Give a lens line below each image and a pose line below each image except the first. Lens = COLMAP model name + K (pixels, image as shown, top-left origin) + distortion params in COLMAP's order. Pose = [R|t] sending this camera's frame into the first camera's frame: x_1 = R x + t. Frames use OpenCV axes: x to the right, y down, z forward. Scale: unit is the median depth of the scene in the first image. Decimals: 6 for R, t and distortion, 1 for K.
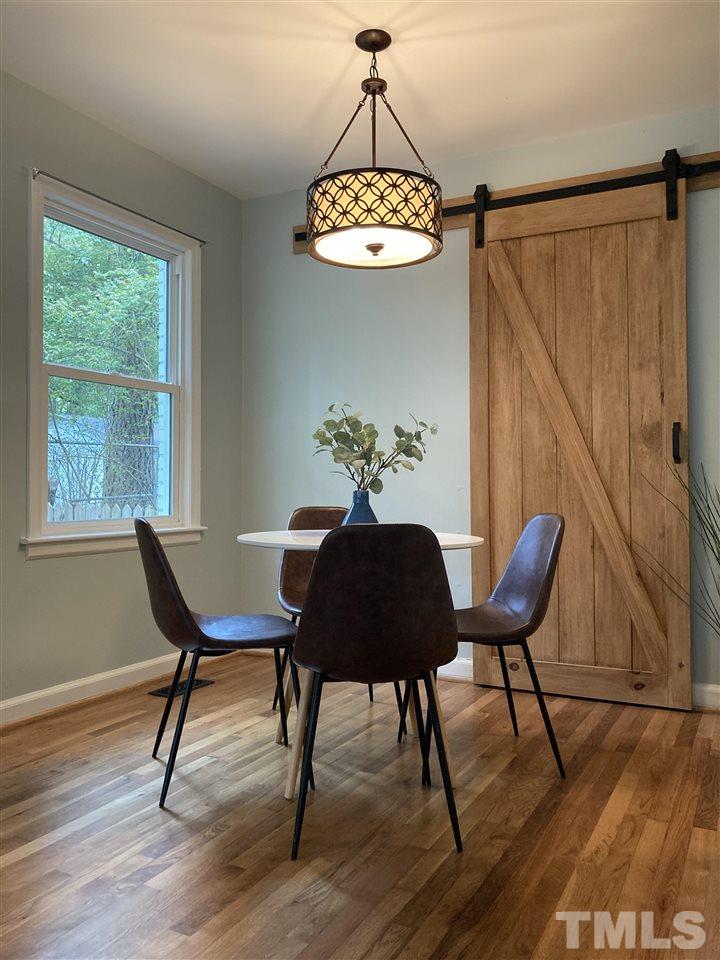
lens RADIAL K [[795.8, 0, 360.0], [0, 795.8, 480.0], [0, 0, 1]] dist [-0.024323, -0.002767]
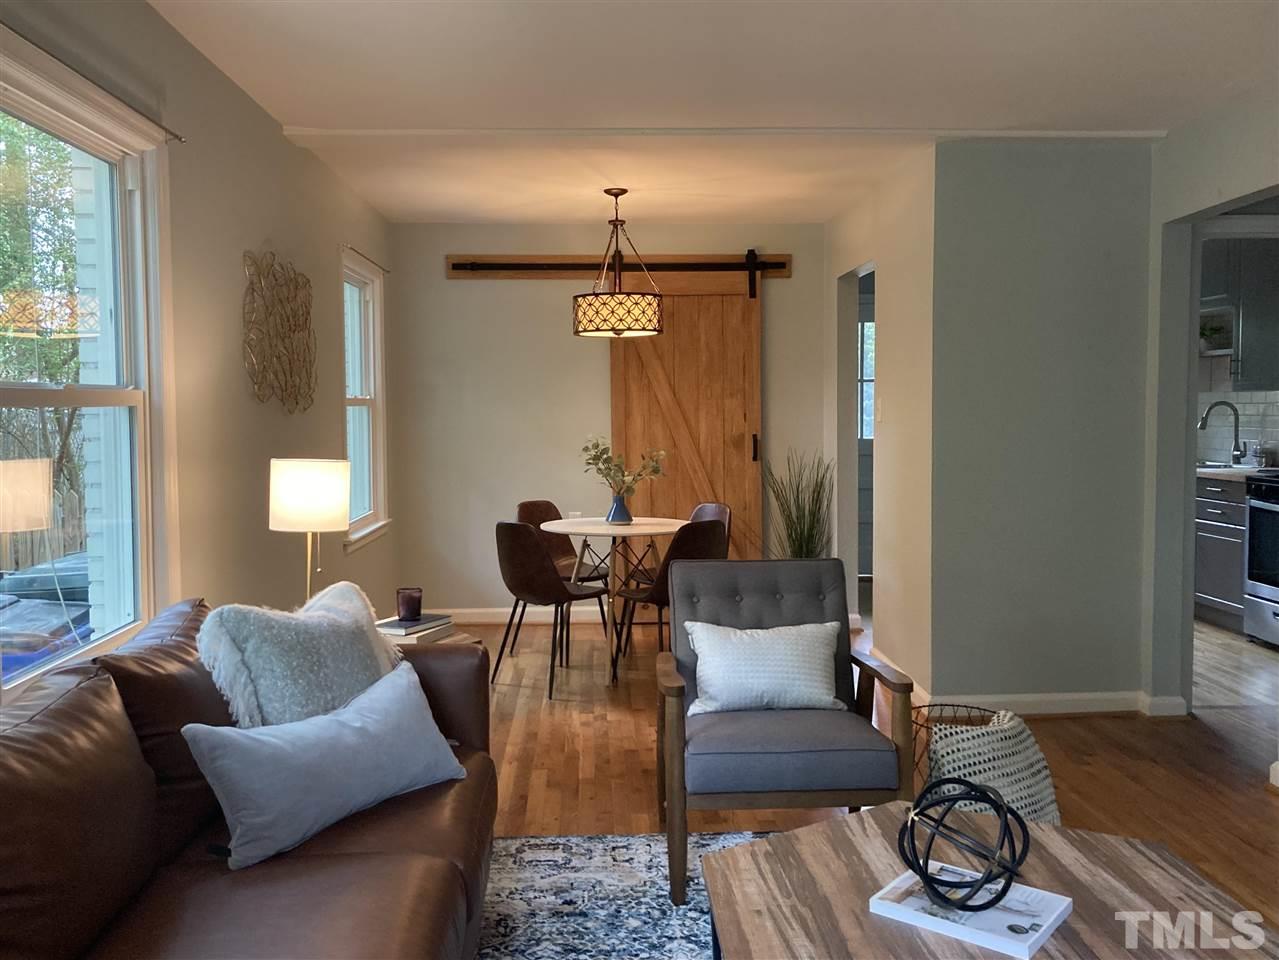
lens RADIAL K [[1060.2, 0, 639.5], [0, 1060.2, 480.0], [0, 0, 1]] dist [-0.024323, -0.002767]
pose [[0.871242, -0.037370, 0.489429, -0.756286], [0.001387, 0.997281, 0.073677, -0.129797], [-0.490852, -0.063512, 0.868925, -0.632540]]
